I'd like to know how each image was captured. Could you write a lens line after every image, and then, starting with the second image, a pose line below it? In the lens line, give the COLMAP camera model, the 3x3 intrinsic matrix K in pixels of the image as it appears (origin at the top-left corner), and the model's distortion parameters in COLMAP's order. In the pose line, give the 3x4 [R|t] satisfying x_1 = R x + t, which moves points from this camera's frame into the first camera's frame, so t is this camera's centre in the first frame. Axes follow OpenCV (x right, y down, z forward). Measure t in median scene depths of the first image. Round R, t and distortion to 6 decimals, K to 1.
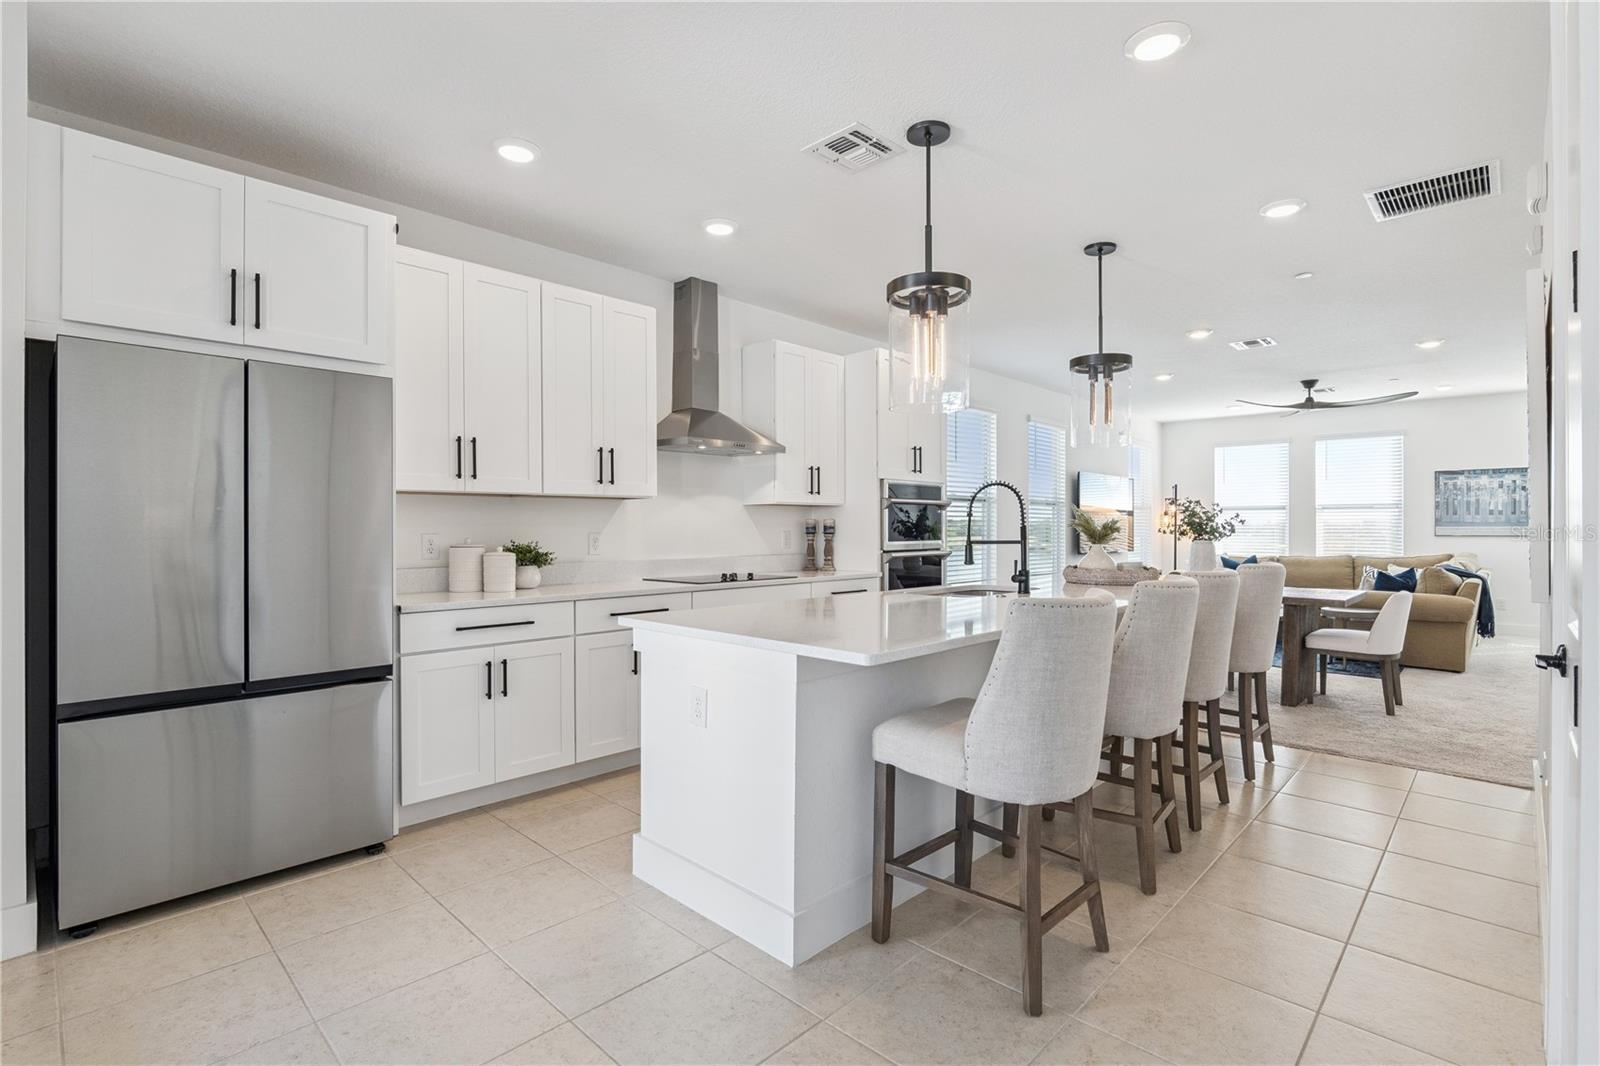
lens RADIAL K [[746.8, 0, 796.5], [0, 746.8, 530.7], [0, 0, 1]] dist [-0.022200, 0.004980]
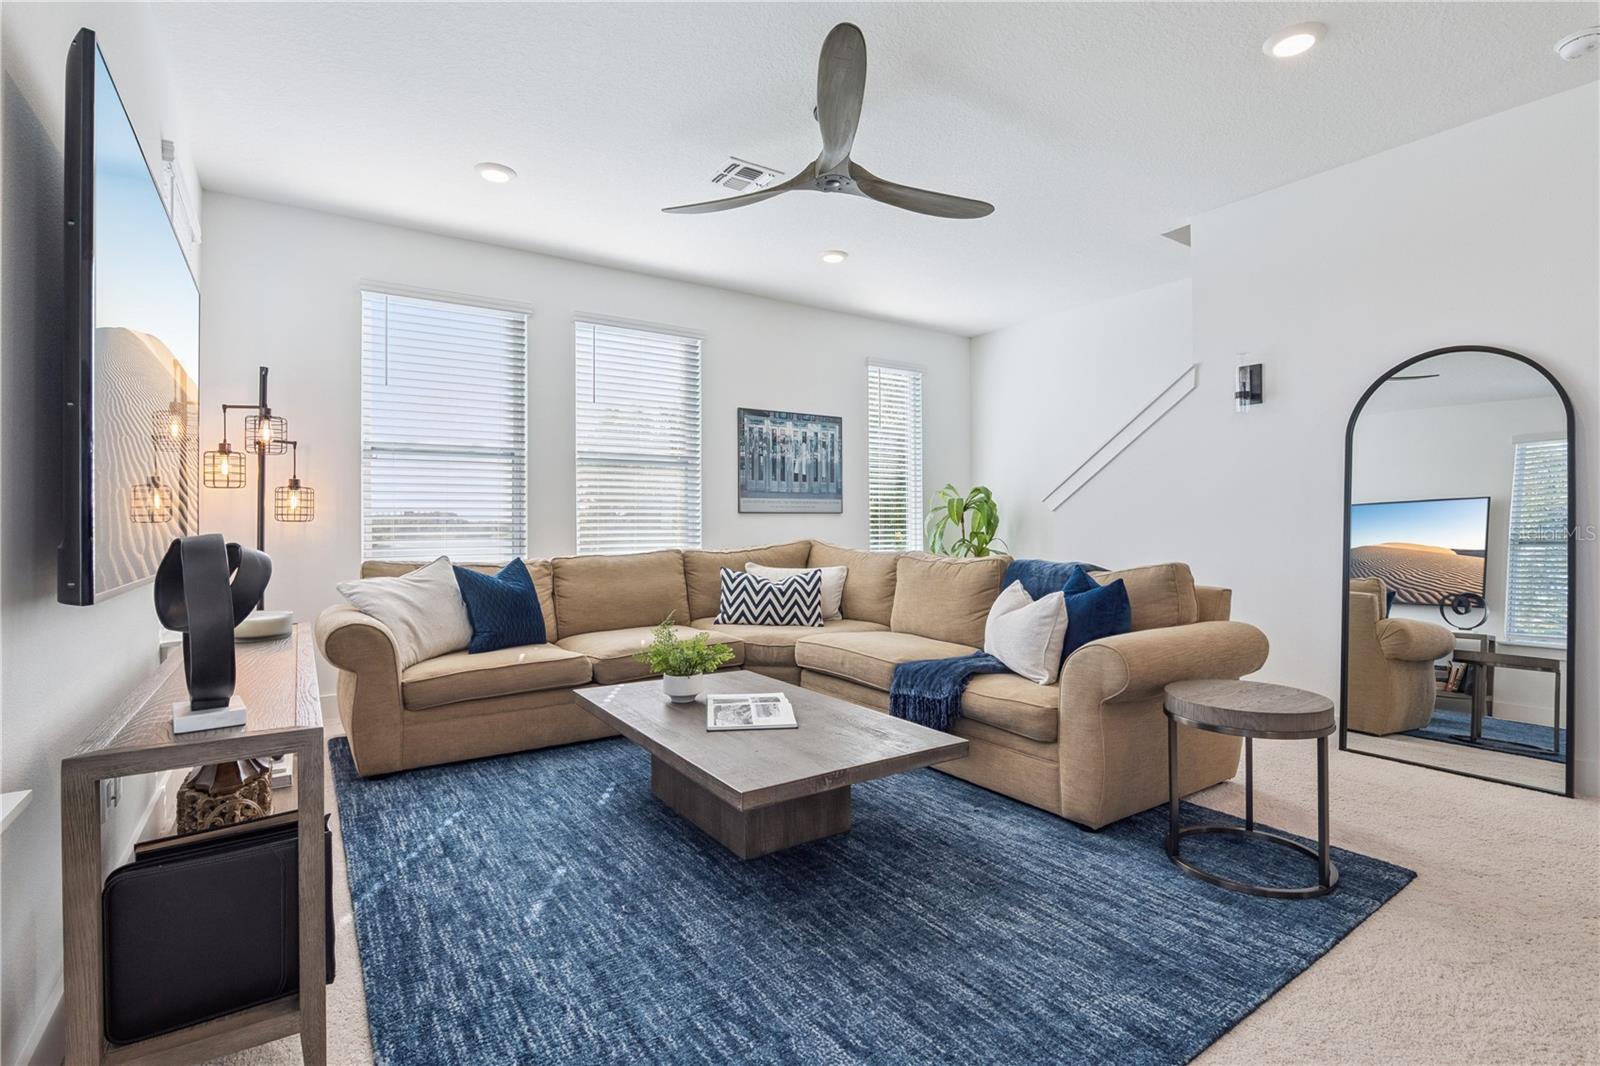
lens RADIAL K [[746.8, 0, 800.5], [0, 746.8, 526.5], [0, 0, 1]] dist [-0.022200, 0.004980]
pose [[0.189263, -0.007452, 0.981898, 0.397115], [0.009282, 0.999940, 0.005799, 0.023316], [-0.981883, 0.008016, 0.189320, 1.258729]]
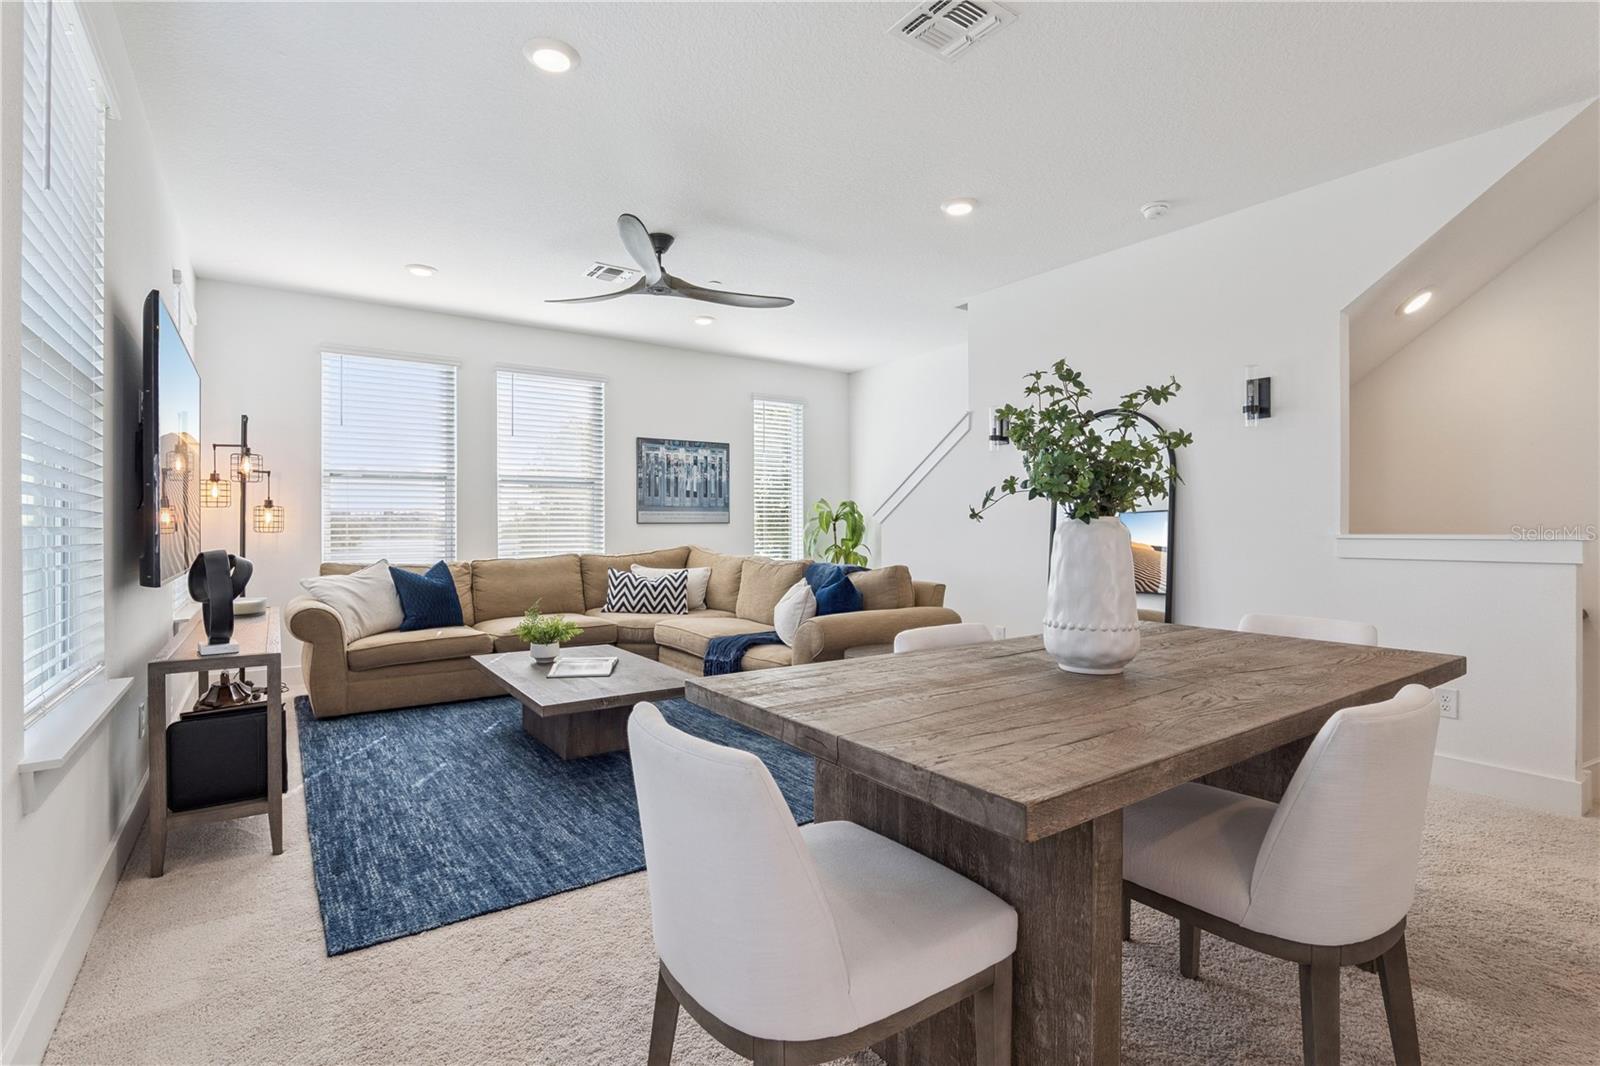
lens RADIAL K [[746.8, 0, 797.0], [0, 746.8, 531.2], [0, 0, 1]] dist [-0.022200, 0.004980]
pose [[0.172056, -0.011895, 0.985015, 0.217397], [0.007208, 0.999916, 0.010816, 0.012020], [-0.985061, 0.005239, 0.172127, 1.072392]]
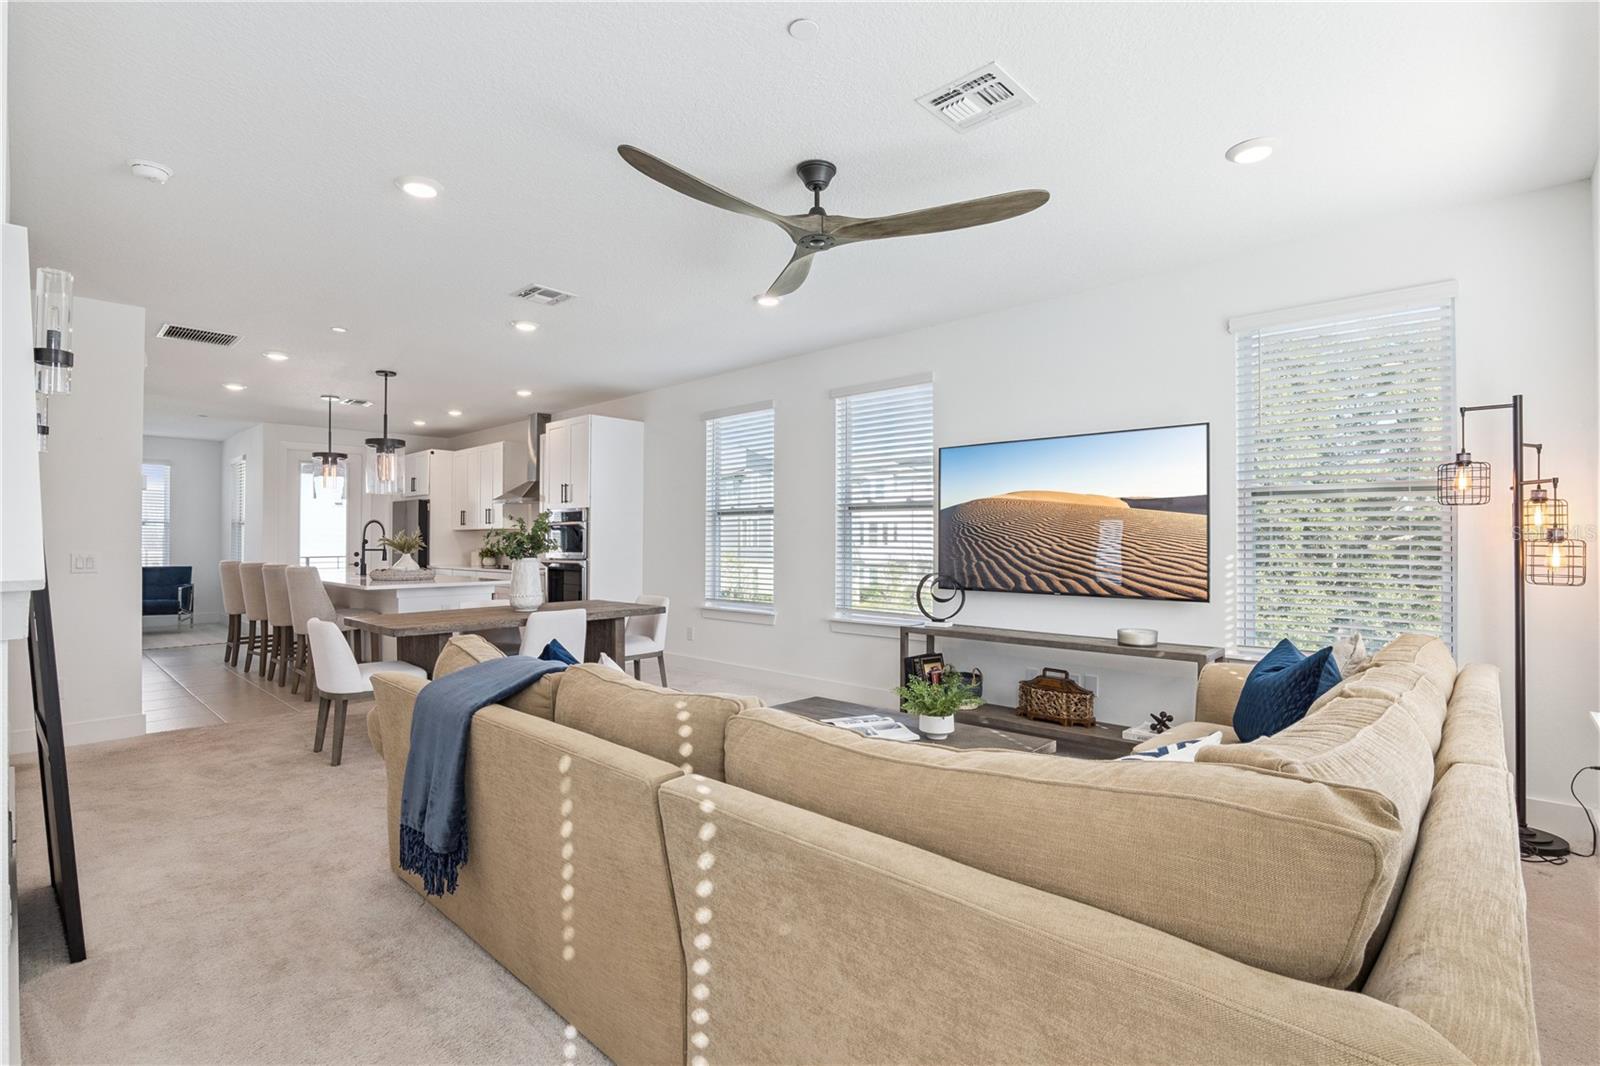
lens RADIAL K [[746.8, 0, 799.8], [0, 746.8, 526.2], [0, 0, 1]] dist [-0.022200, 0.004980]
pose [[0.020049, -0.016570, -0.999662, 1.440450], [0.001362, 0.999862, -0.016546, -0.010151], [0.999798, -0.001030, 0.020068, 1.318523]]
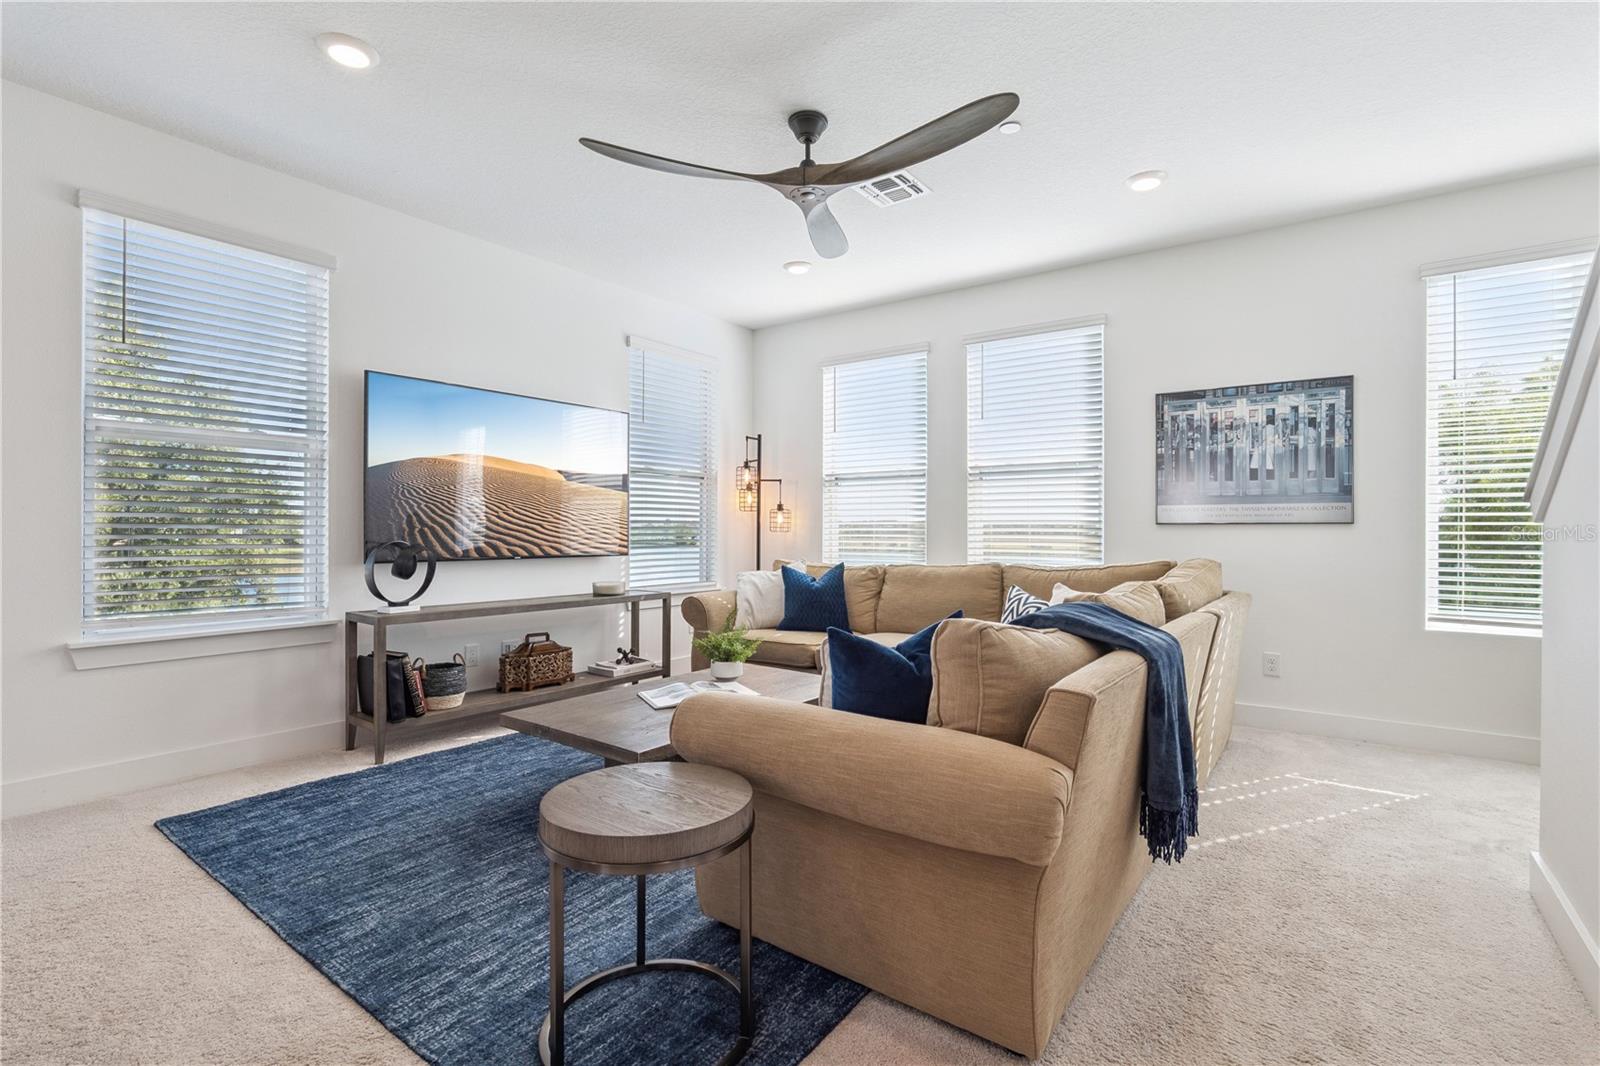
lens RADIAL K [[746.8, 0, 796.5], [0, 746.8, 529.6], [0, 0, 1]] dist [-0.022200, 0.004980]
pose [[0.989326, 0.004057, 0.145662, 0.840020], [-0.003077, 0.999971, -0.006947, 0.022308], [-0.145686, 0.006425, 0.989310, 0.818692]]
